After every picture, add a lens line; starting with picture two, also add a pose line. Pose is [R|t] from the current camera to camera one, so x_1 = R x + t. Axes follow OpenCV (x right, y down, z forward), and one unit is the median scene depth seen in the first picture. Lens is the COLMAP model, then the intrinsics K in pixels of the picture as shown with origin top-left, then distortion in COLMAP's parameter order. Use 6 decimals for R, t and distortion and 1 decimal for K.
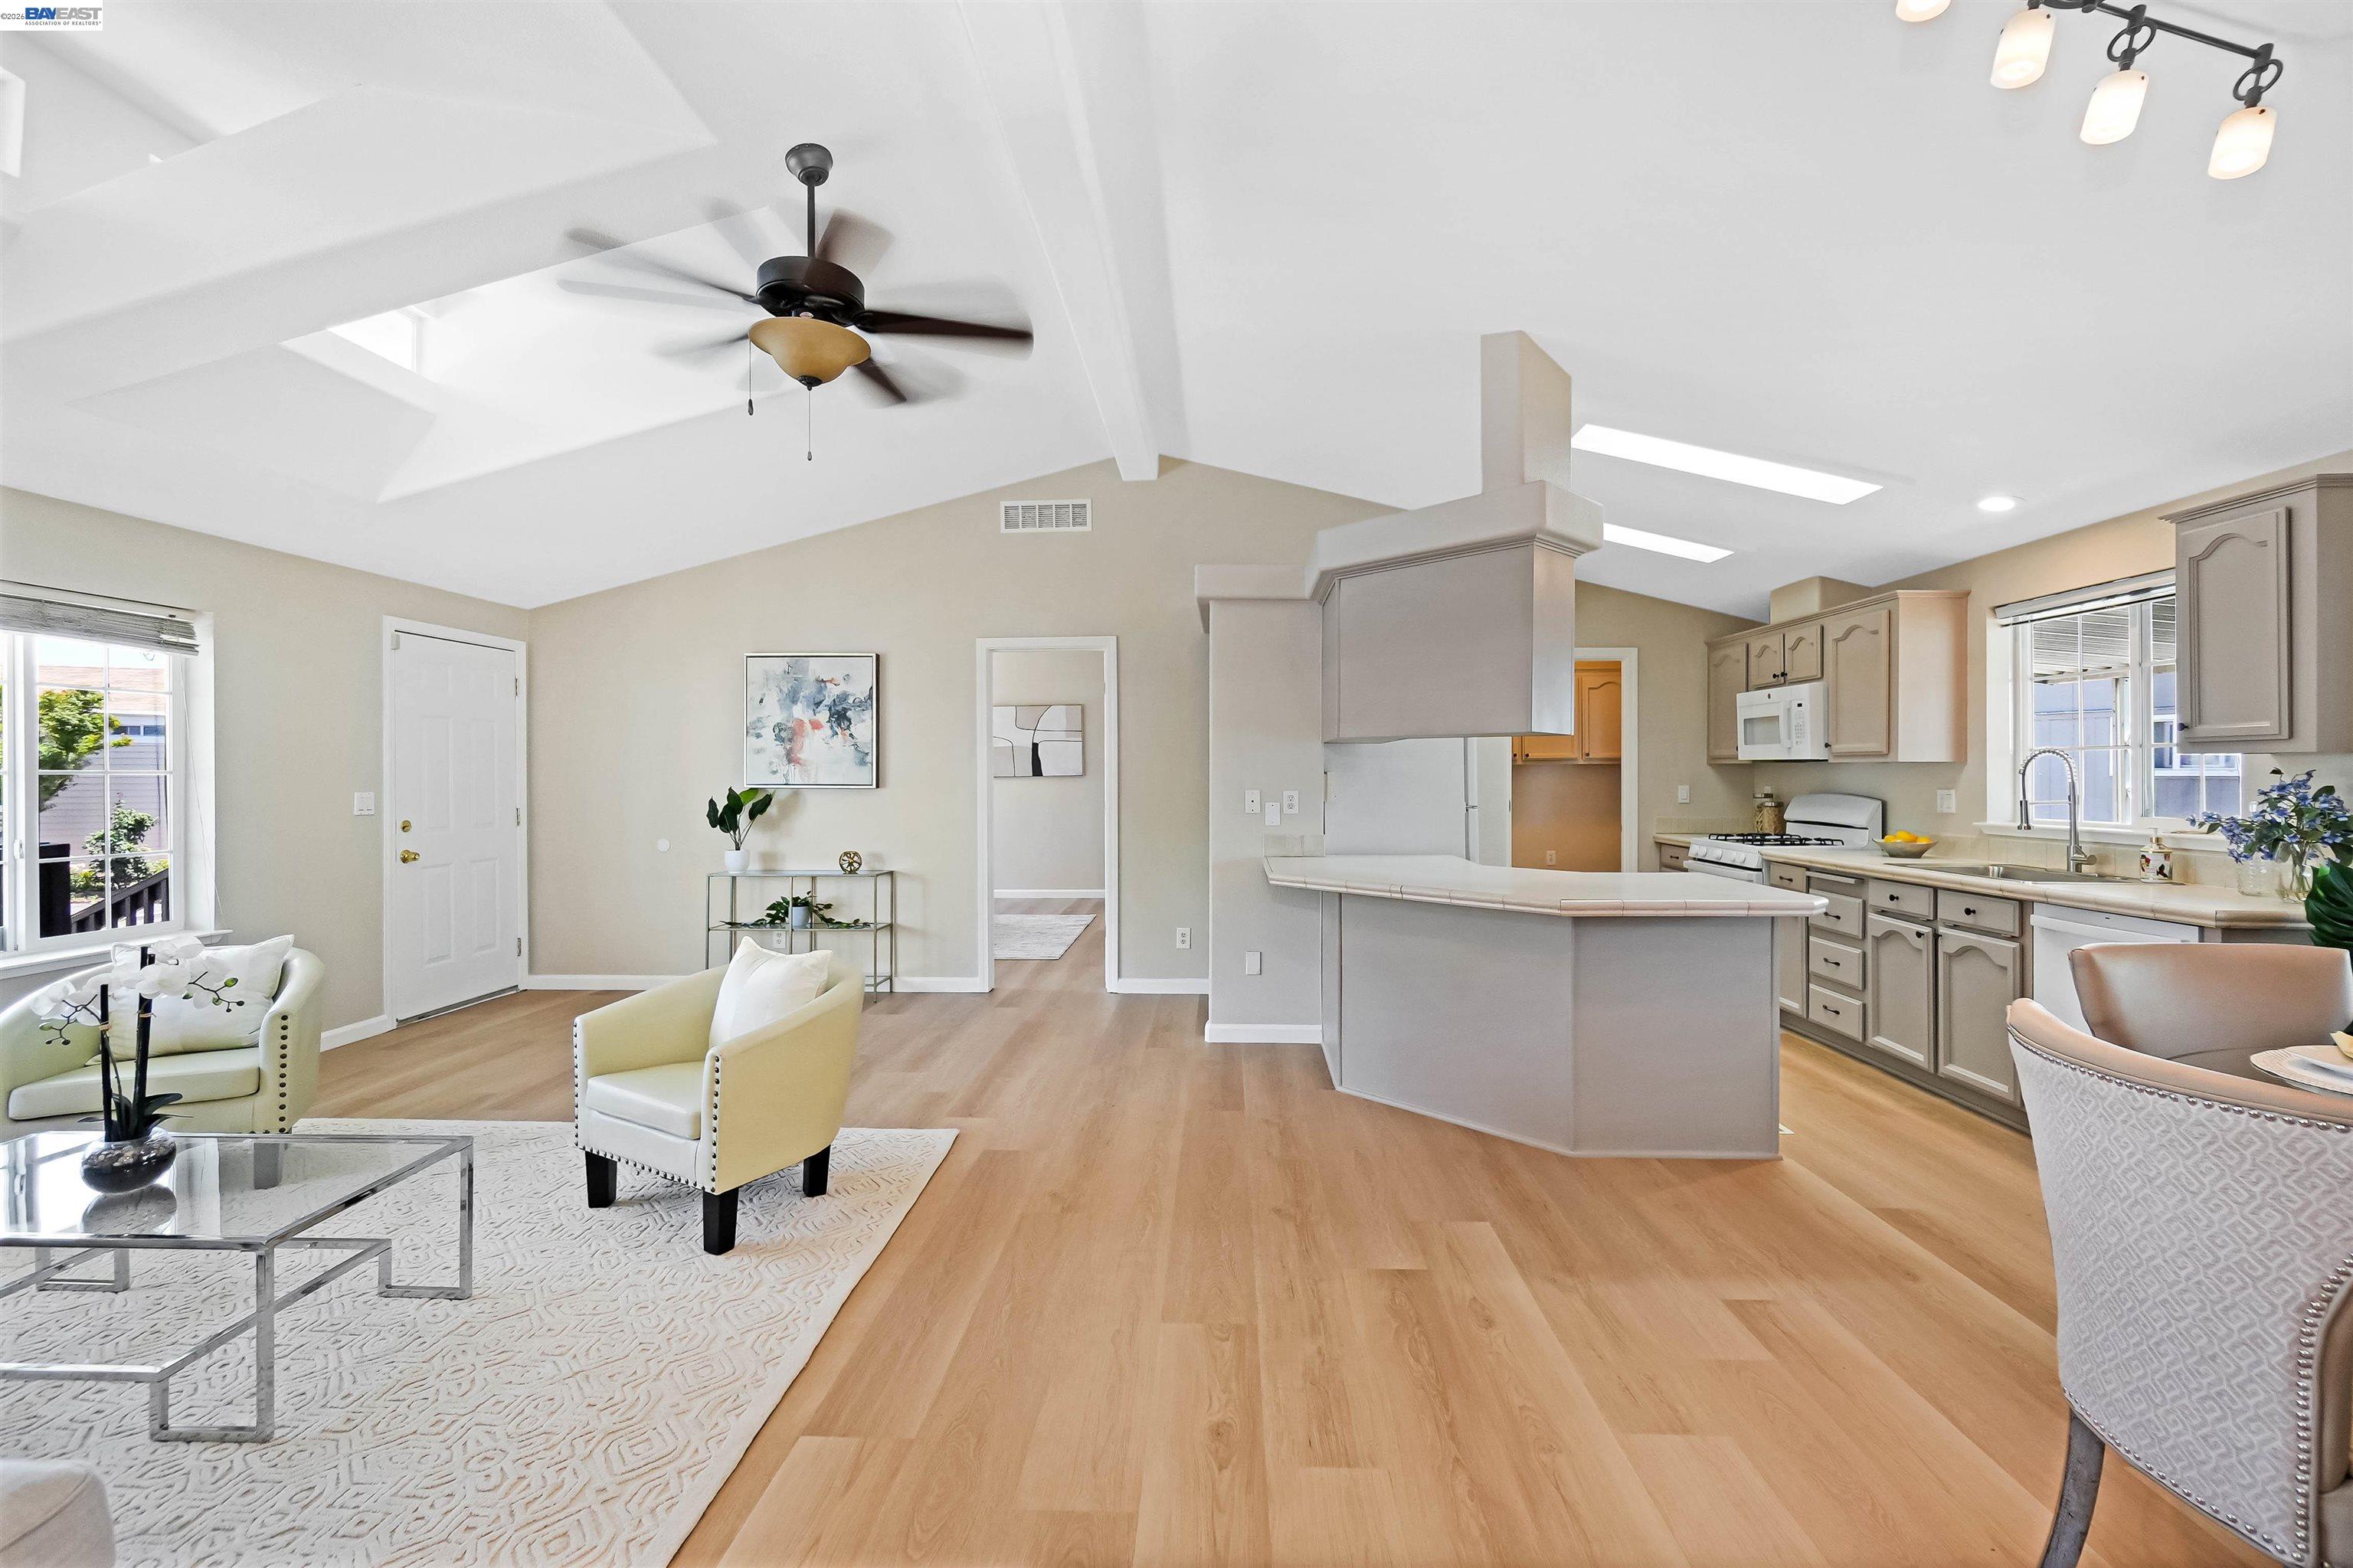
lens RADIAL K [[1021.4, 0, 1176.5], [0, 1021.4, 771.6], [0, 0, 1]] dist [-0.003148, 0.003464]
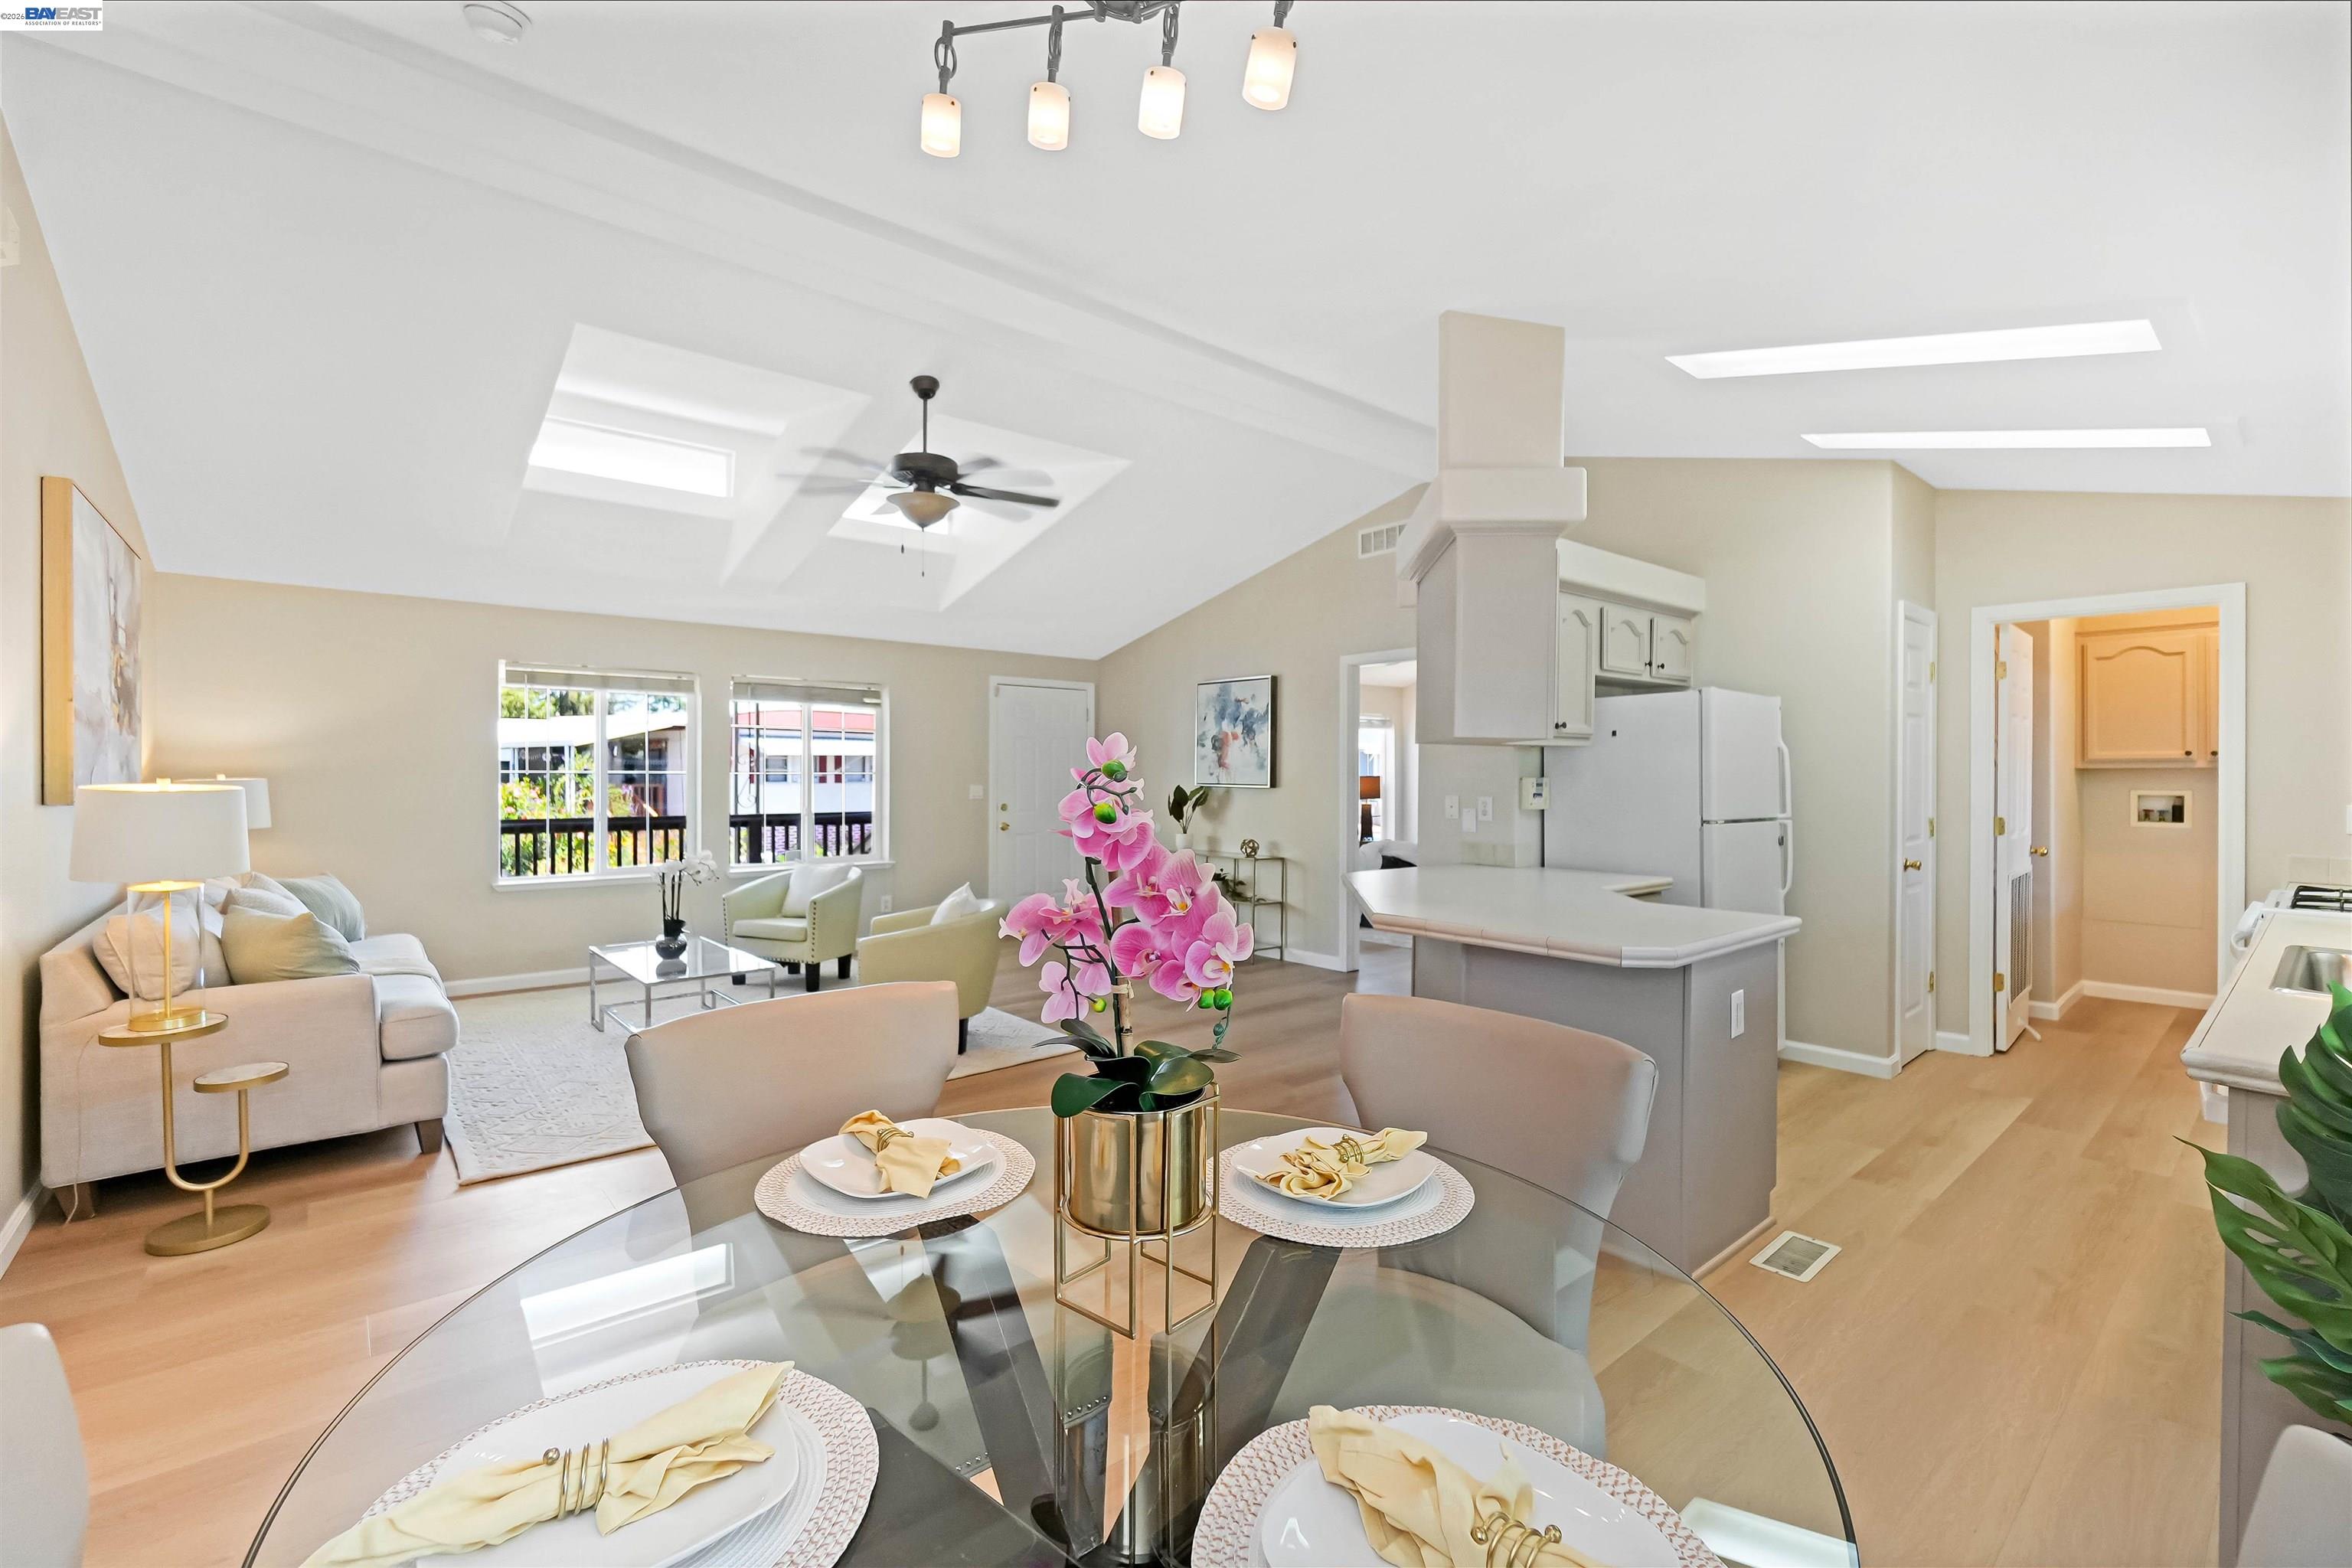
lens RADIAL K [[1021.0, 0, 1187.5], [0, 1021.0, 776.0], [0, 0, 1]] dist [-0.003148, 0.003464]
pose [[0.687304, 0.006991, -0.726336, 0.582193], [-0.003499, 0.999974, 0.006314, -0.005716], [0.726362, -0.001799, 0.687310, 0.118781]]
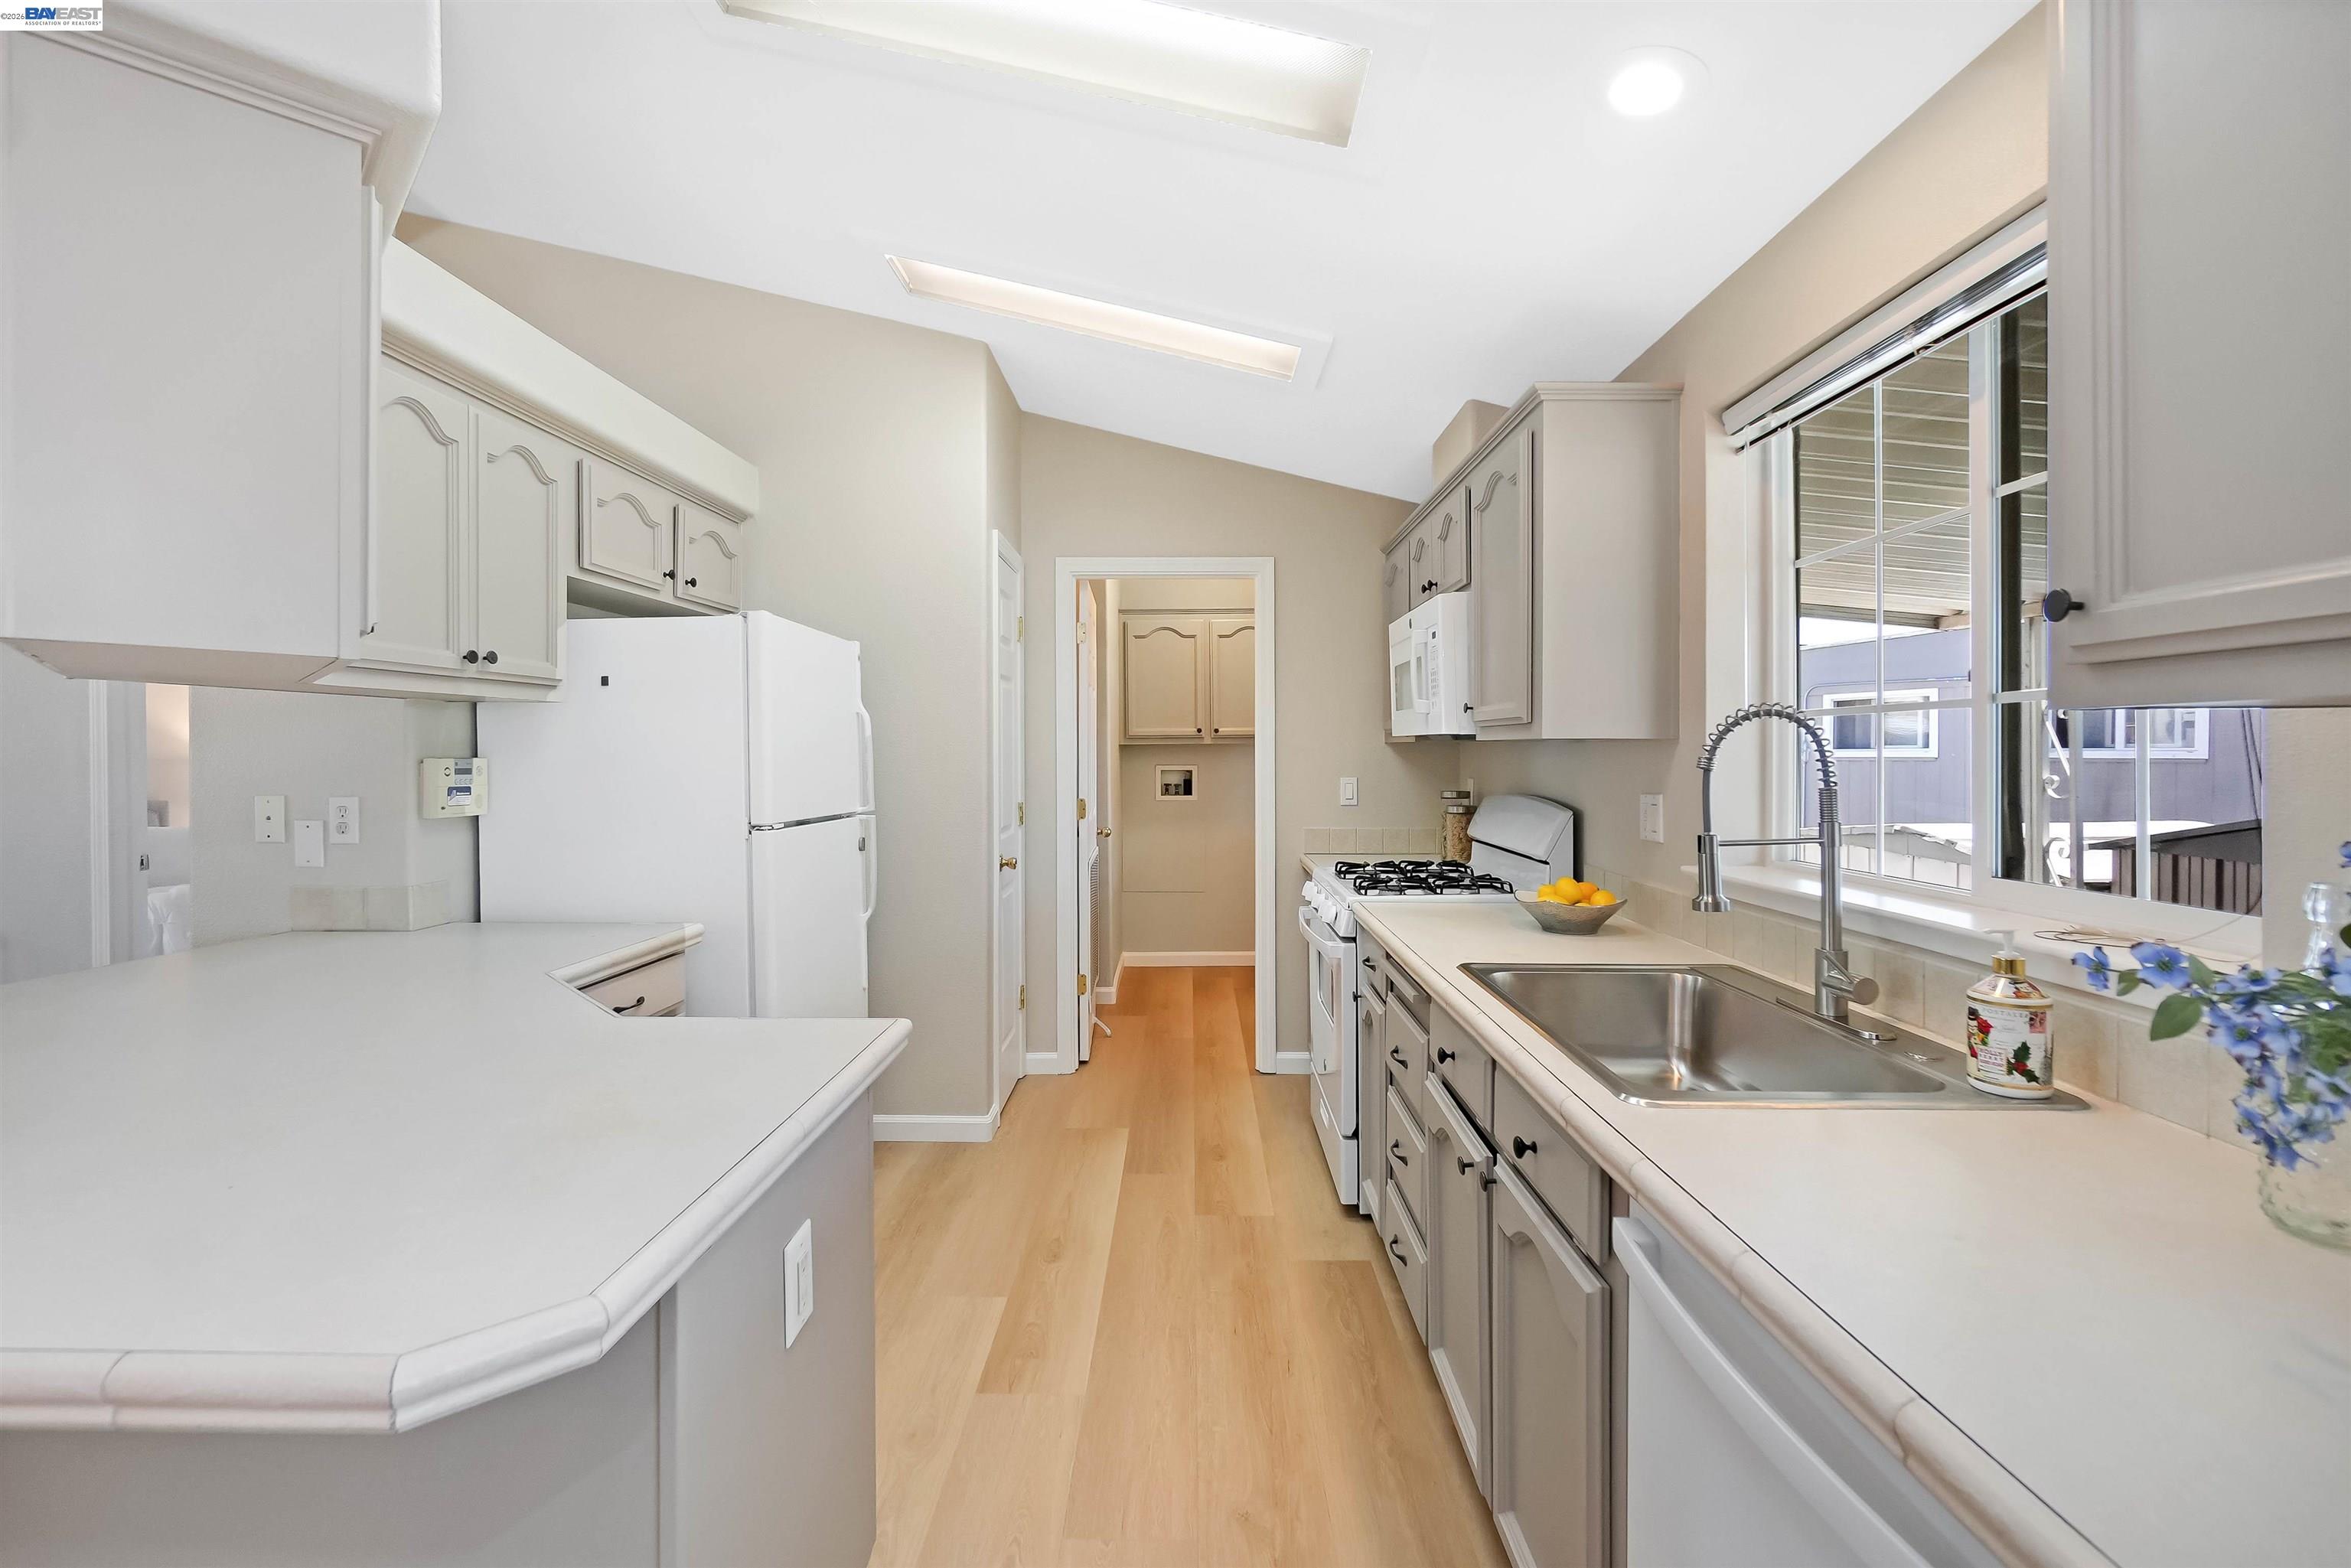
lens RADIAL K [[1020.5, 0, 1166.1], [0, 1020.5, 763.2], [0, 0, 1]] dist [-0.003148, 0.003464]
pose [[0.999872, -0.000124, 0.016016, 0.471849], [-0.000051, 0.999941, 0.010900, -0.002726], [-0.016017, -0.010899, 0.999812, 0.466702]]
